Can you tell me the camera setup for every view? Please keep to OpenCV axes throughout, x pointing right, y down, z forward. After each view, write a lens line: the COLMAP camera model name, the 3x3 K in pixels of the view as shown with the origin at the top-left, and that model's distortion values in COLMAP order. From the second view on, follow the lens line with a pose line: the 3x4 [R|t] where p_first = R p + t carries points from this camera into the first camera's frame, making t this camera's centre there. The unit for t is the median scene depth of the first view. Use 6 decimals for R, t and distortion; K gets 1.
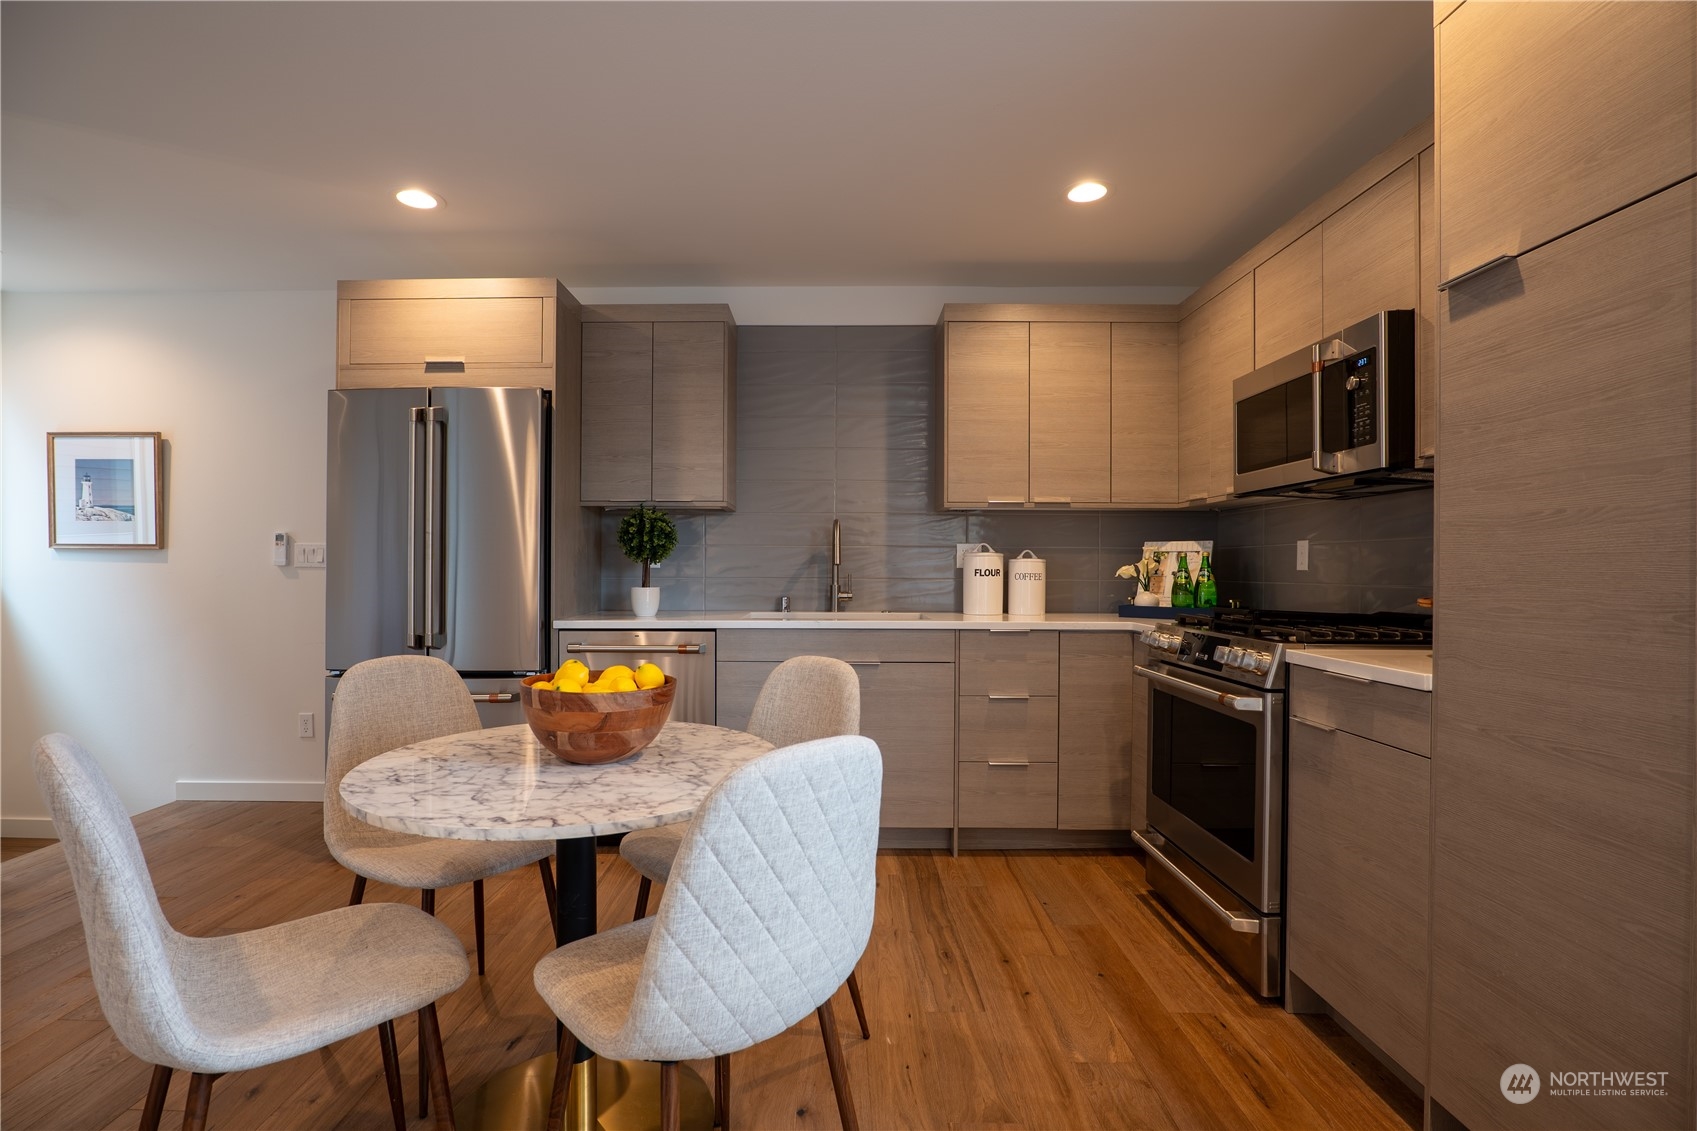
lens RADIAL K [[794.1, 0, 820.9], [0, 794.1, 567.7], [0, 0, 1]] dist [-0.024060, 0.005864]
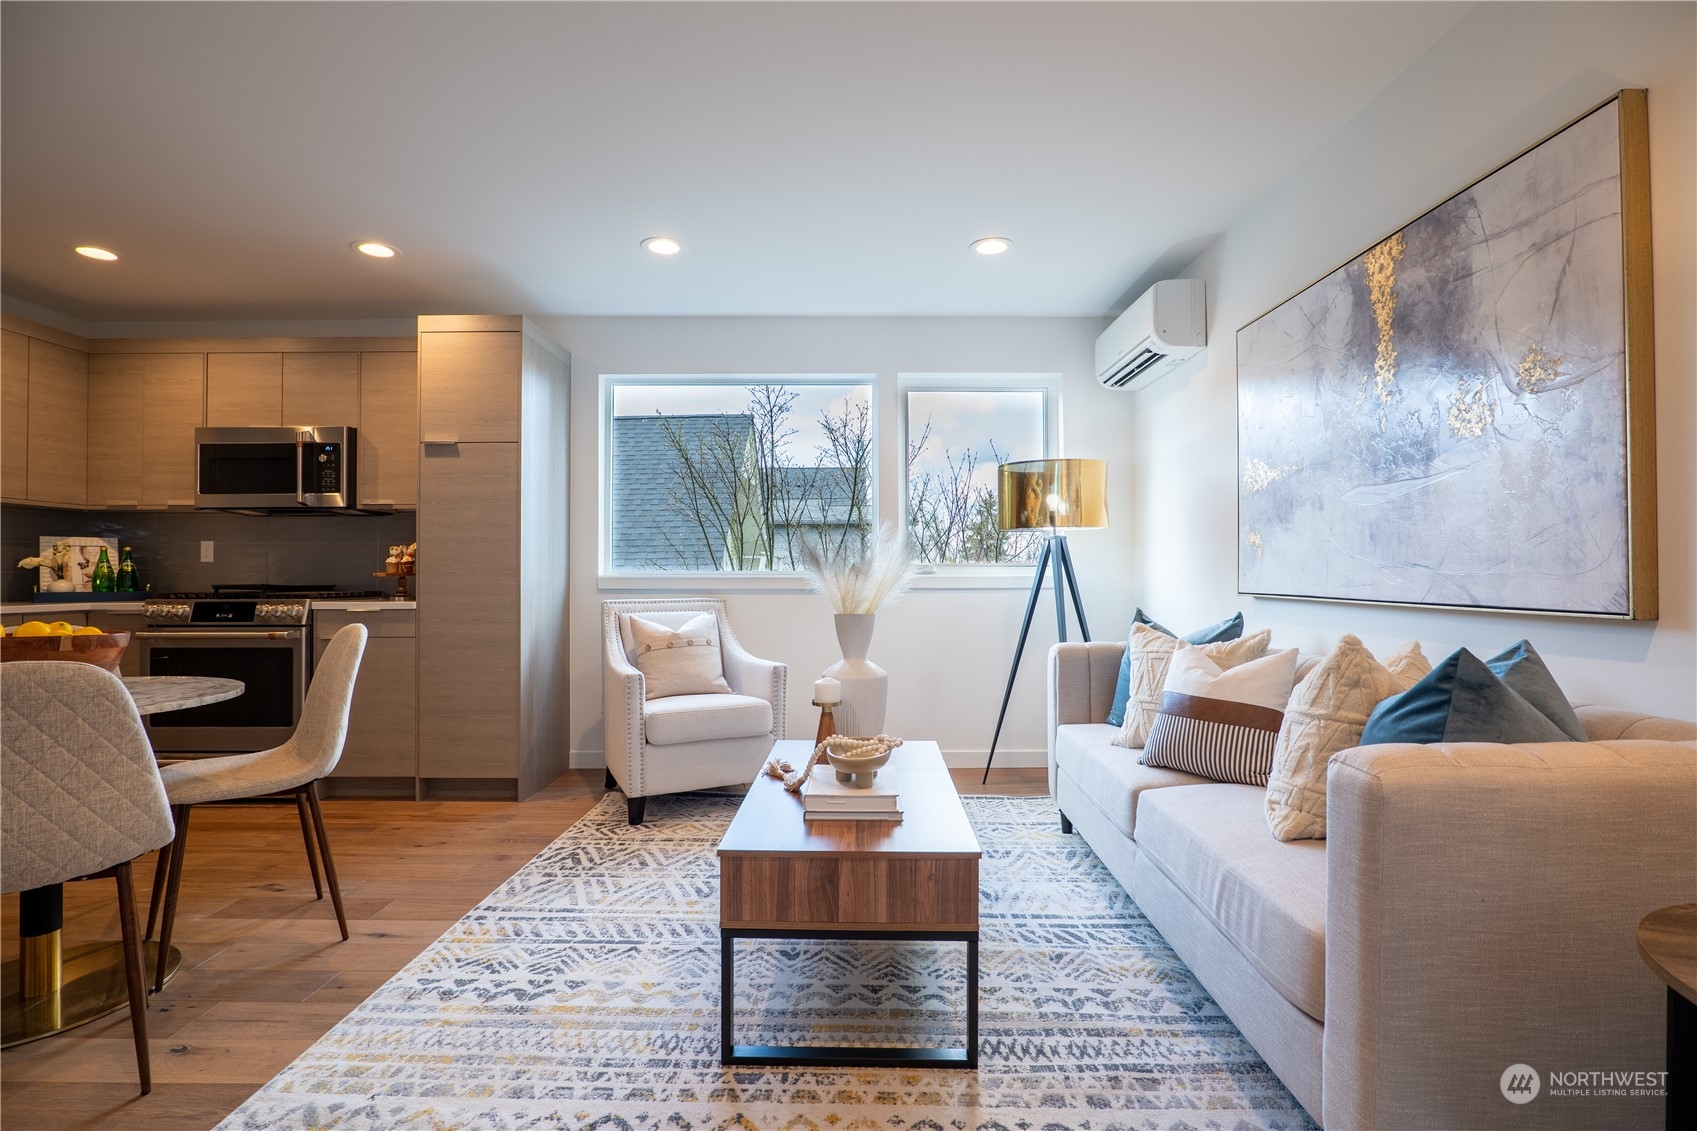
lens RADIAL K [[794.1, 0, 858.8], [0, 794.1, 563.0], [0, 0, 1]] dist [-0.024060, 0.005864]
pose [[-0.021372, 0.008872, 0.999732, -0.755584], [0.003968, 0.999954, -0.008789, 0.020248], [-0.999764, 0.003779, -0.021407, -0.136779]]
